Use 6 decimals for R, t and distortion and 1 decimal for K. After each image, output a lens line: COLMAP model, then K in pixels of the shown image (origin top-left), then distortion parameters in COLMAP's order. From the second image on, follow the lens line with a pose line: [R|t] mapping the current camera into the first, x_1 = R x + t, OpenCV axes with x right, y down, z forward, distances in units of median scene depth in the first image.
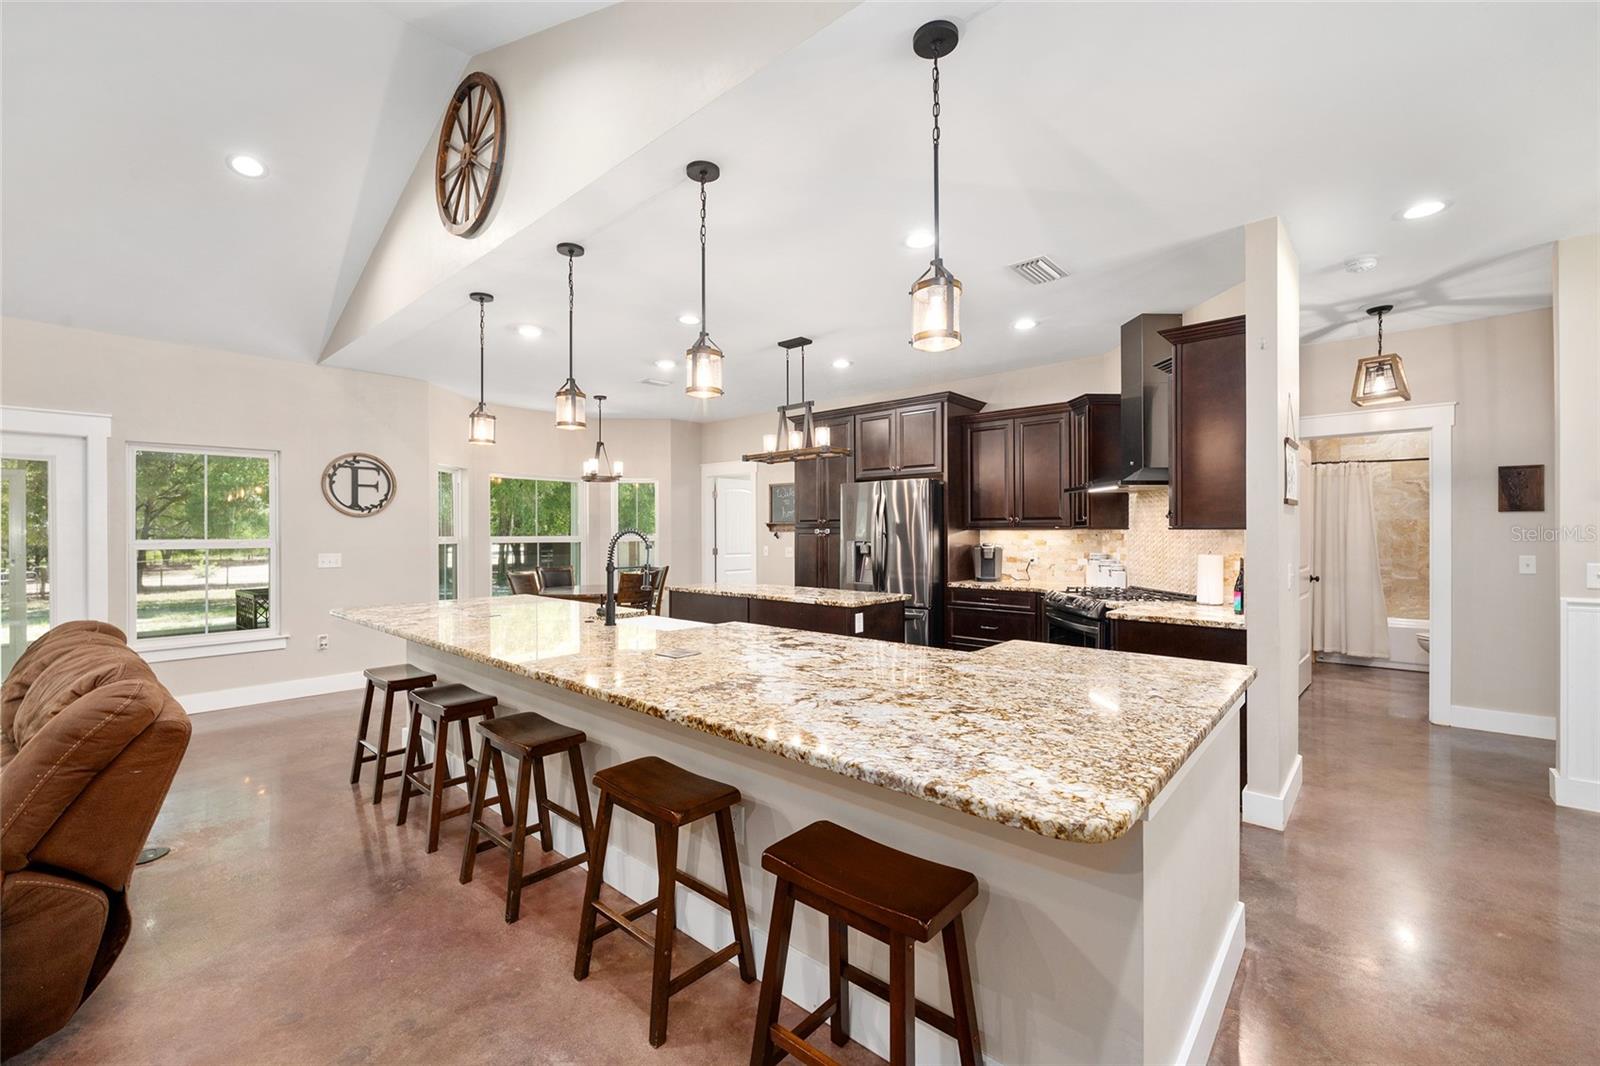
lens RADIAL K [[662.6, 0, 799.1], [0, 662.6, 527.6], [0, 0, 1]] dist [0.001380, -0.000304]
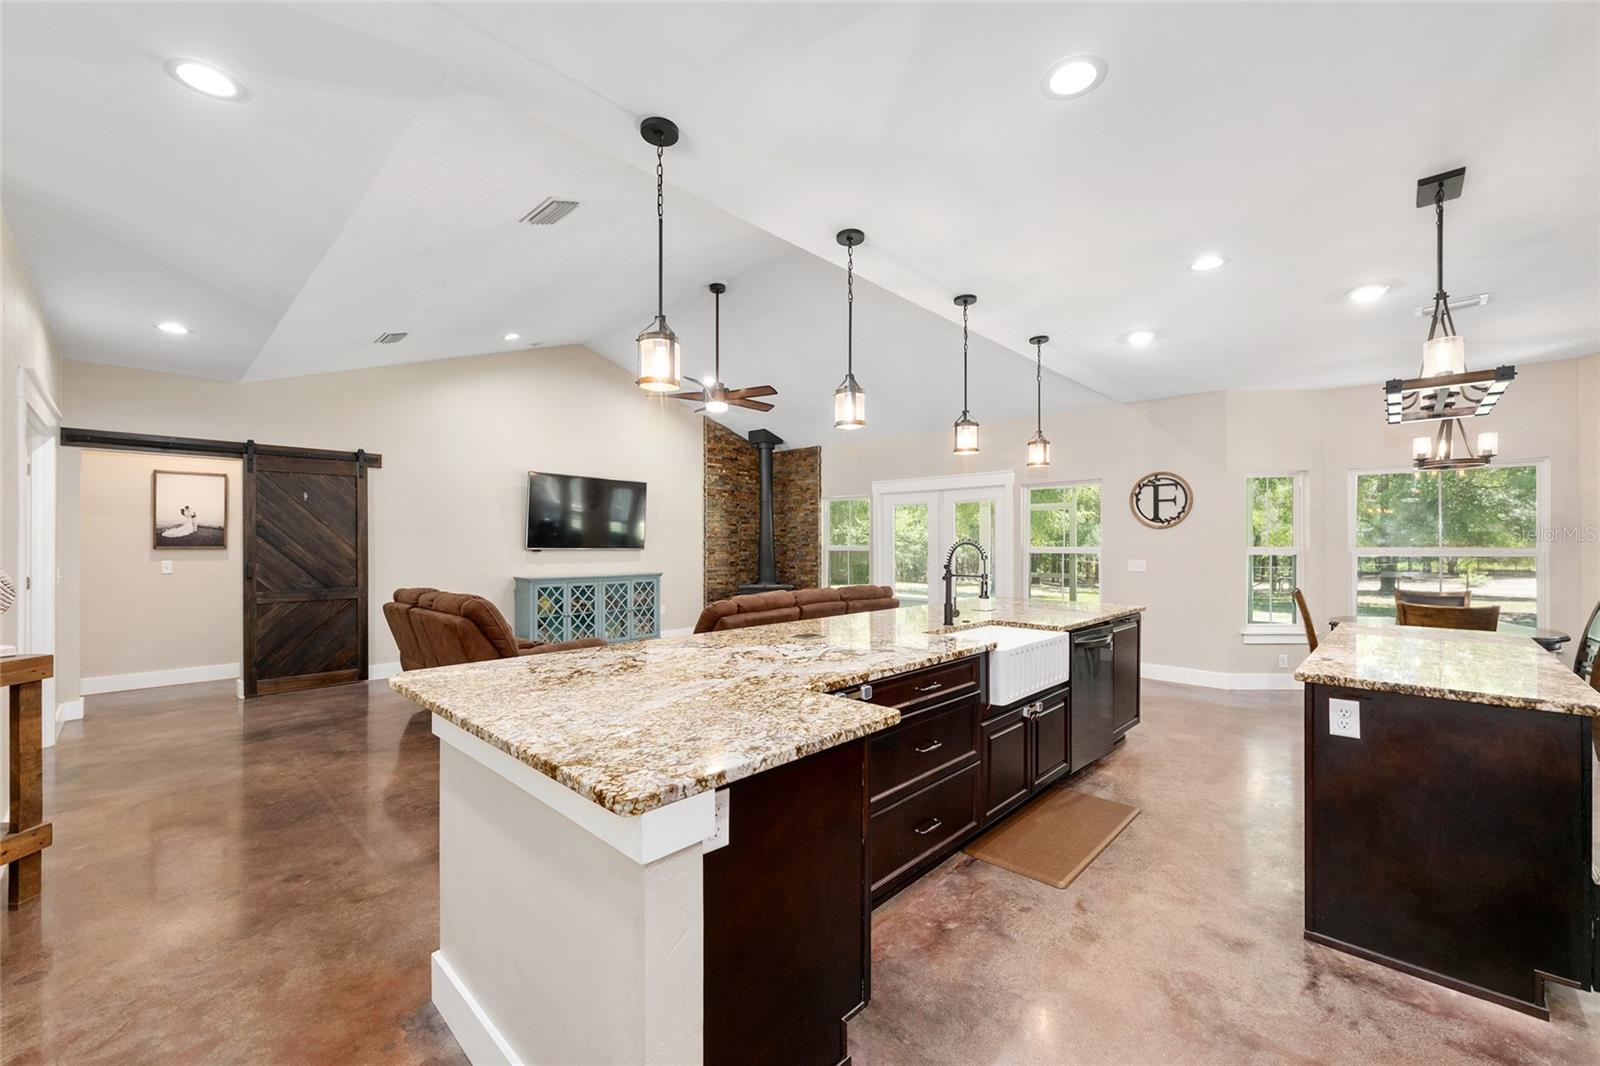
lens RADIAL K [[633.2, 0, 806.6], [0, 633.2, 541.1], [0, 0, 1]] dist [0.001888, 0.000093]
pose [[-0.027734, 0.001644, -0.999614, 0.448050], [0.006809, 0.999976, 0.001456, -0.000060], [0.999592, -0.006766, -0.027745, 0.435347]]
